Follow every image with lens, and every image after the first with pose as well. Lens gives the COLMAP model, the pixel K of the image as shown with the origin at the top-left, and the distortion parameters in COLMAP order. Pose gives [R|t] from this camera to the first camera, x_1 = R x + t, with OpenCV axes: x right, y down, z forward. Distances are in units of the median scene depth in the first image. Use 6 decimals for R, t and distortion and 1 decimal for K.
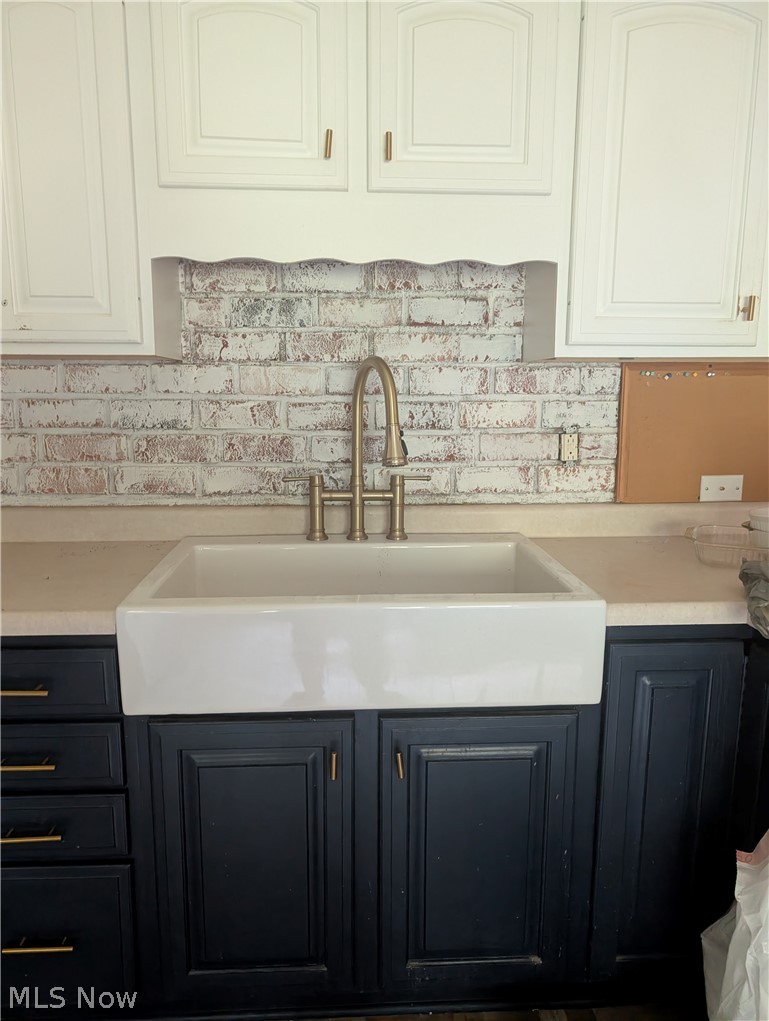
lens RADIAL K [[723.7, 0, 384.4], [0, 723.7, 515.5], [0, 0, 1]] dist [0.028055, -0.012599]
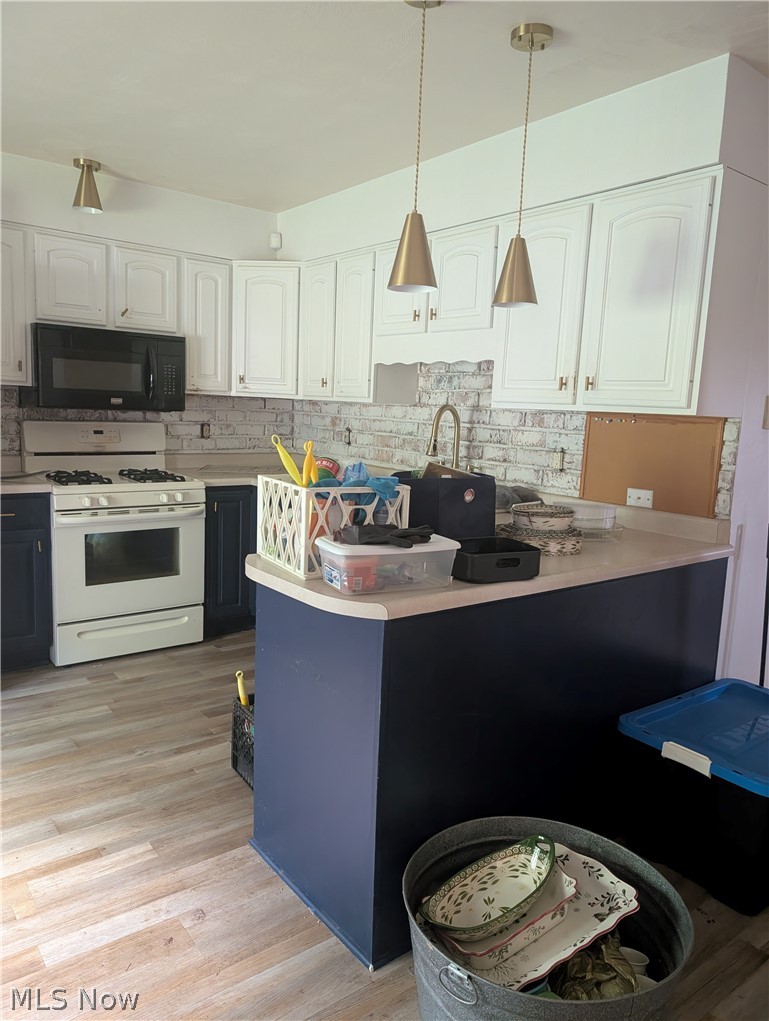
lens RADIAL K [[723.7, 0, 380.0], [0, 723.7, 507.5], [0, 0, 1]] dist [0.028055, -0.012599]
pose [[0.551059, 0.138627, -0.822871, 1.432537], [-0.194018, 0.980365, 0.035230, 0.032470], [0.811598, 0.140238, 0.567135, -0.264226]]
